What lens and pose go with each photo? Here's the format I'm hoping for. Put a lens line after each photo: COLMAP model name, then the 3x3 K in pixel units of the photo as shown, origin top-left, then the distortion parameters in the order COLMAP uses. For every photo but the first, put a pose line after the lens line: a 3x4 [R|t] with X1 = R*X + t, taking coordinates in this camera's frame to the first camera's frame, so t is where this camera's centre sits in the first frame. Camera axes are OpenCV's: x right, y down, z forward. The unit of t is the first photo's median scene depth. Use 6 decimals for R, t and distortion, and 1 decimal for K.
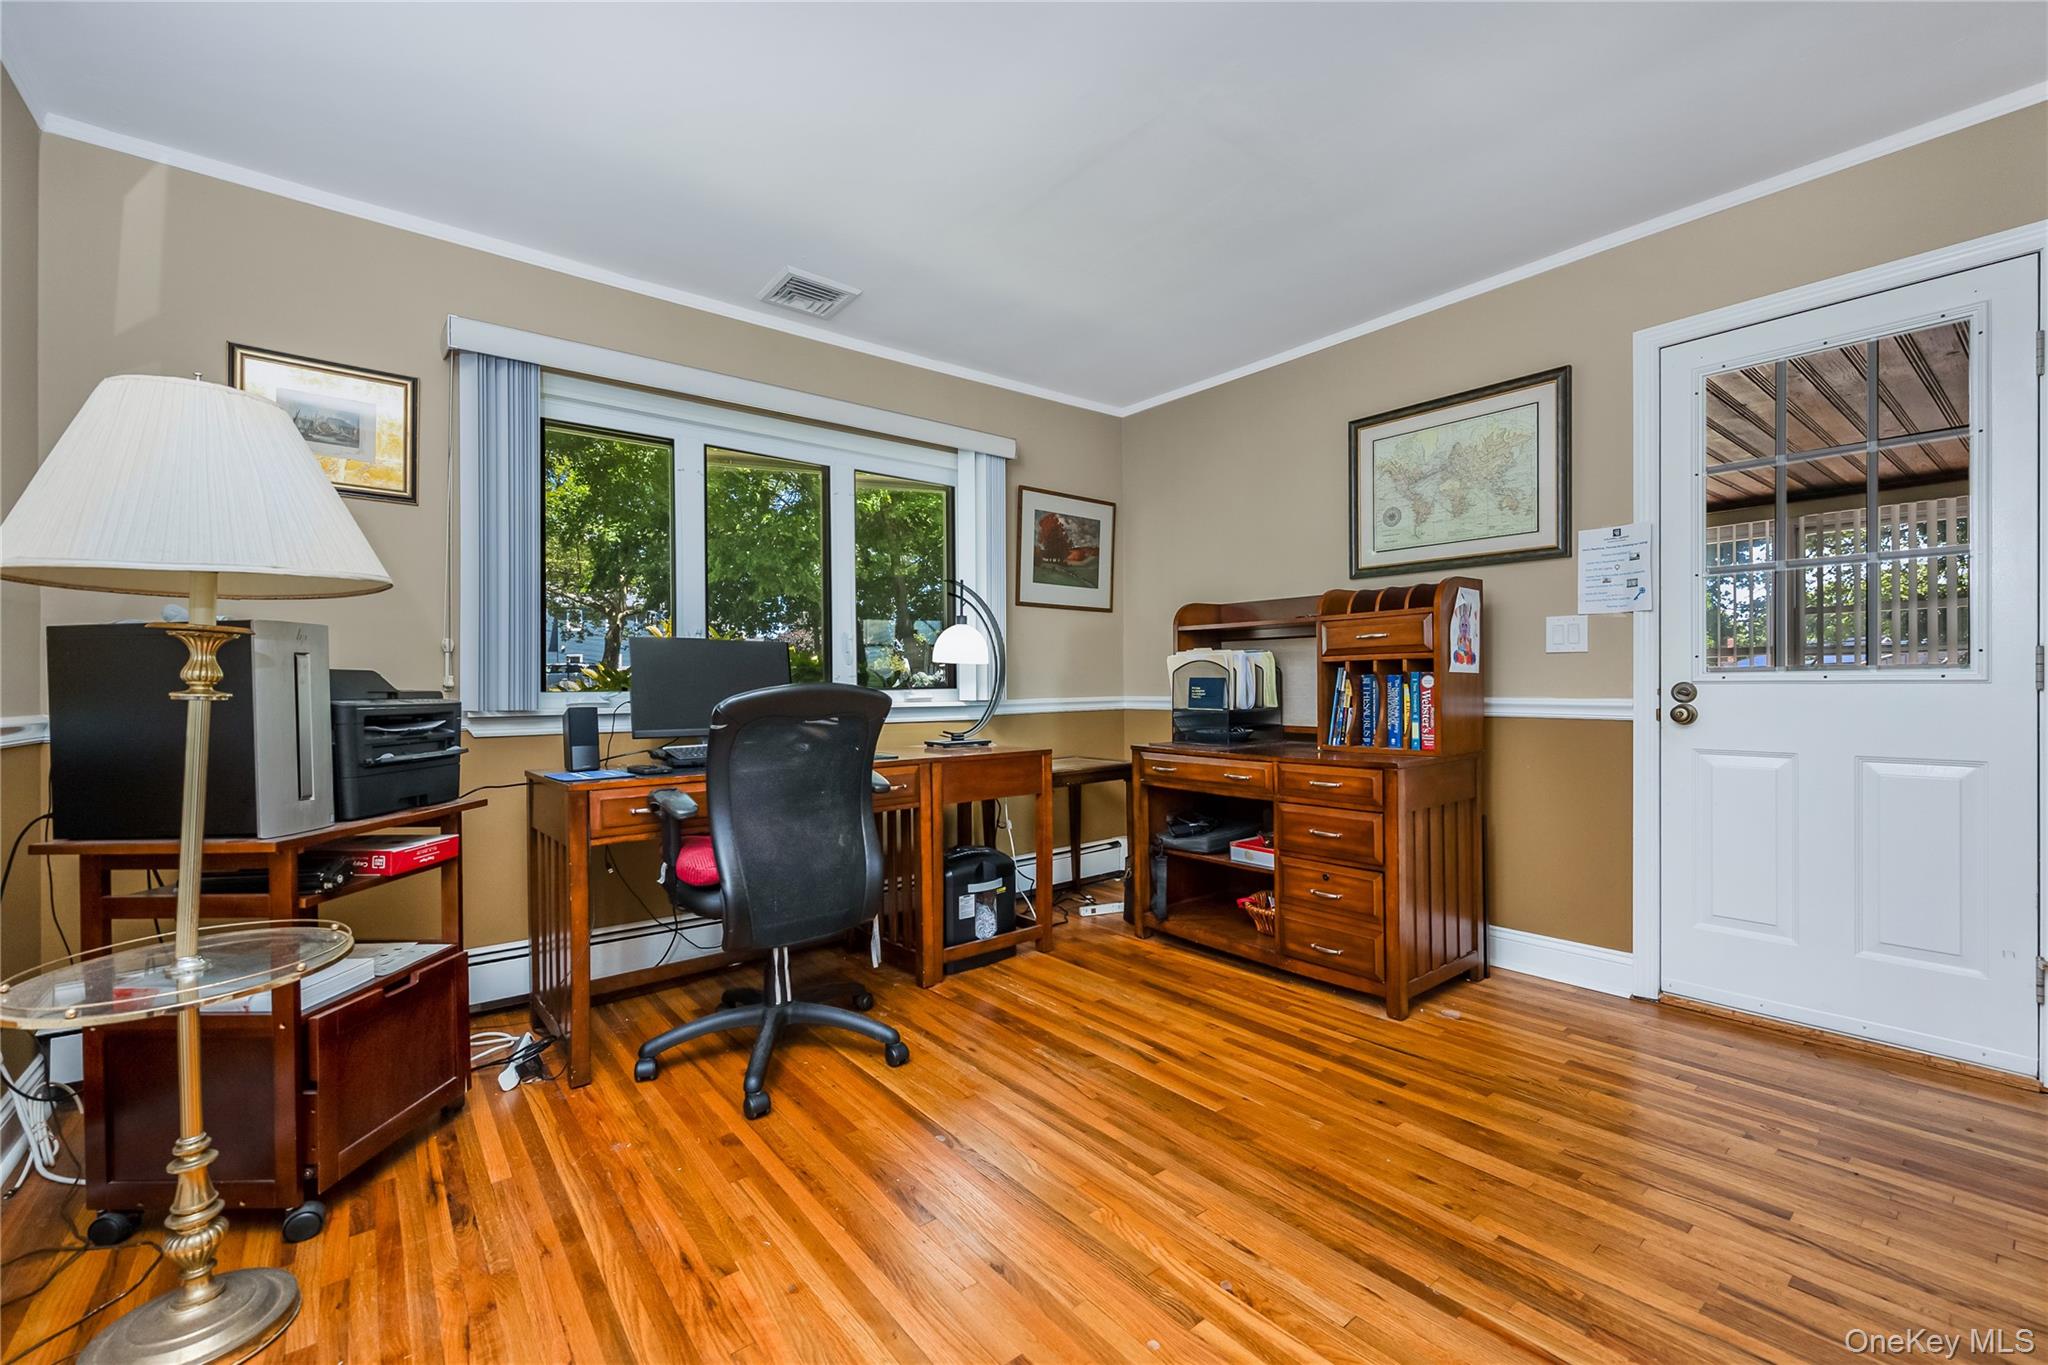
lens RADIAL K [[842.2, 0, 1021.6], [0, 842.2, 678.6], [0, 0, 1]] dist [-0.008281, 0.000356]
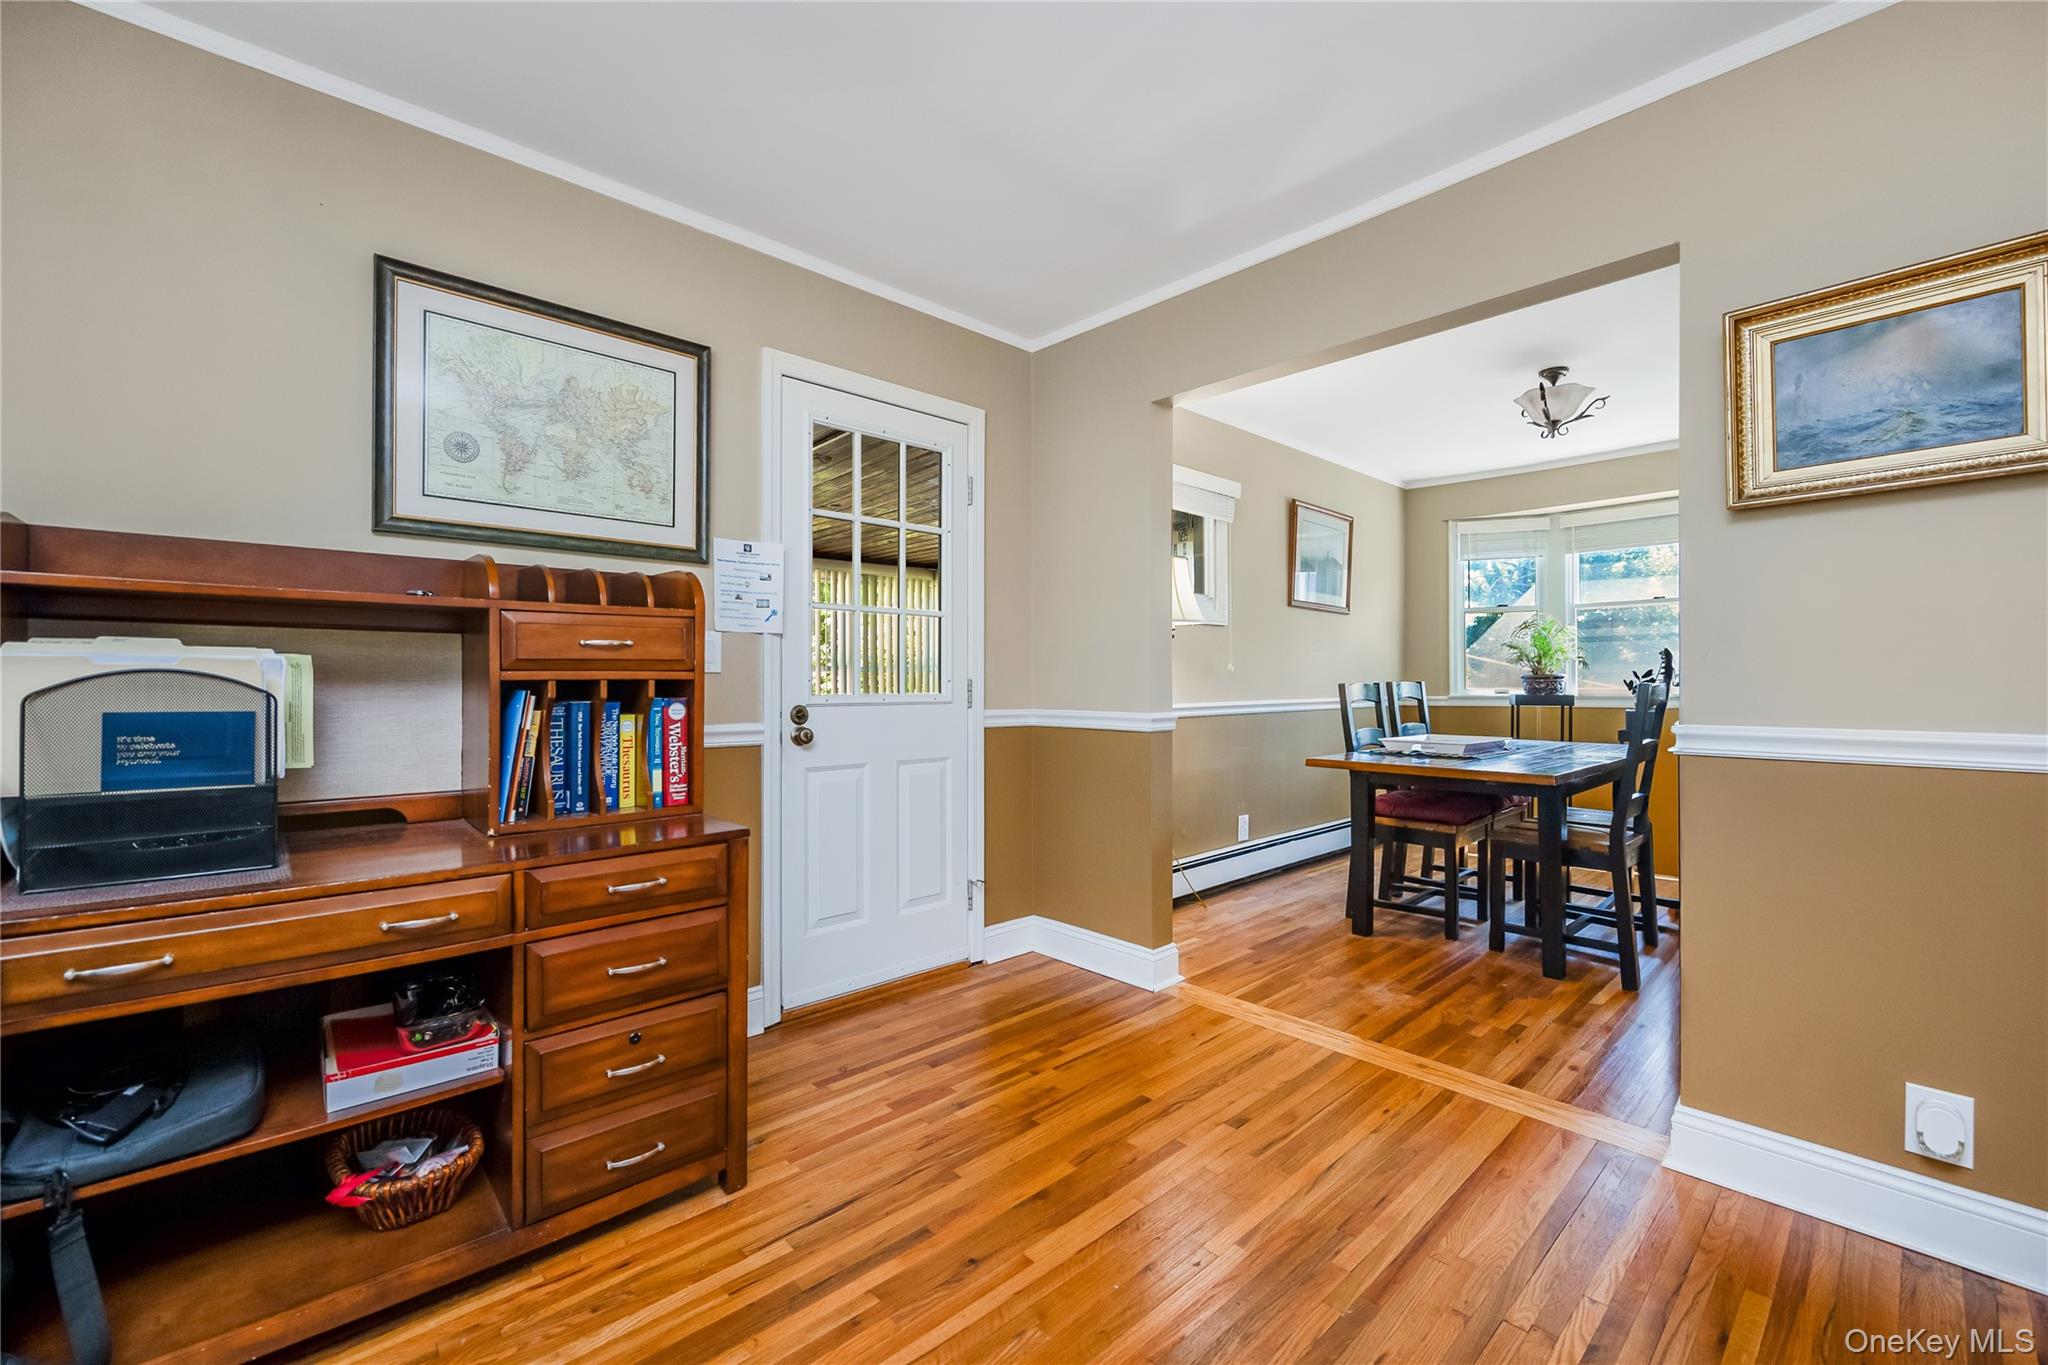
lens RADIAL K [[842.2, 0, 1025.6], [0, 842.2, 687.5], [0, 0, 1]] dist [-0.008281, 0.000356]
pose [[-0.071426, -0.000597, 0.997446, -0.245141], [-0.005256, 0.999986, 0.000222, -0.017742], [-0.997432, -0.005227, -0.071429, 0.712711]]
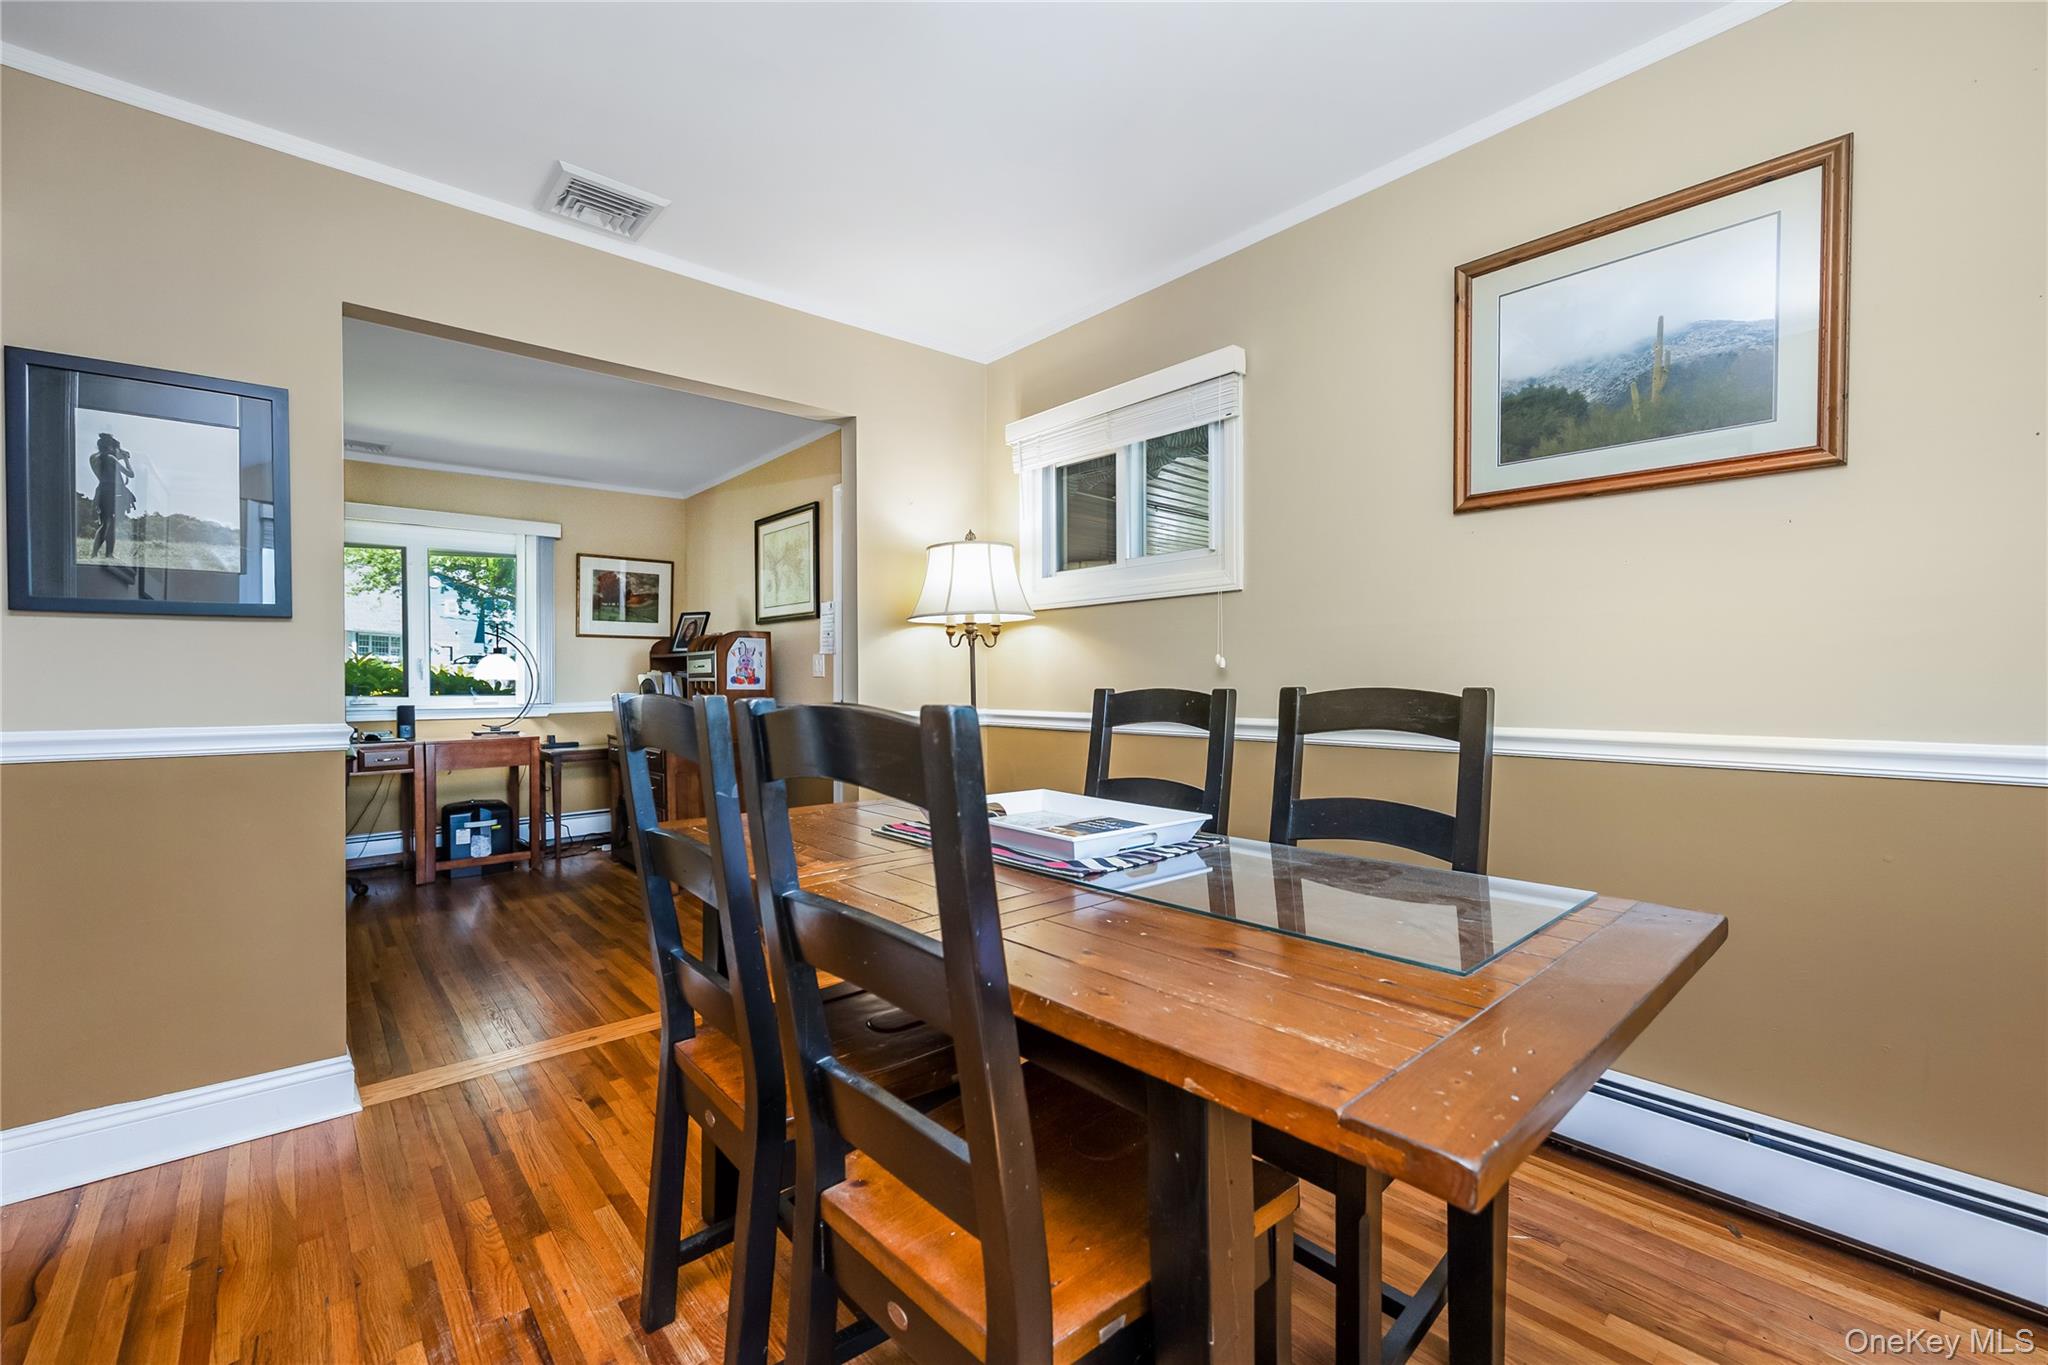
lens RADIAL K [[842.2, 0, 1024.6], [0, 842.2, 683.0], [0, 0, 1]] dist [-0.008281, 0.000356]
pose [[0.999008, 0.005169, 0.044239, 0.958029], [-0.005670, 0.999921, 0.011226, -0.040337], [-0.044178, -0.011466, 0.998958, -0.636271]]
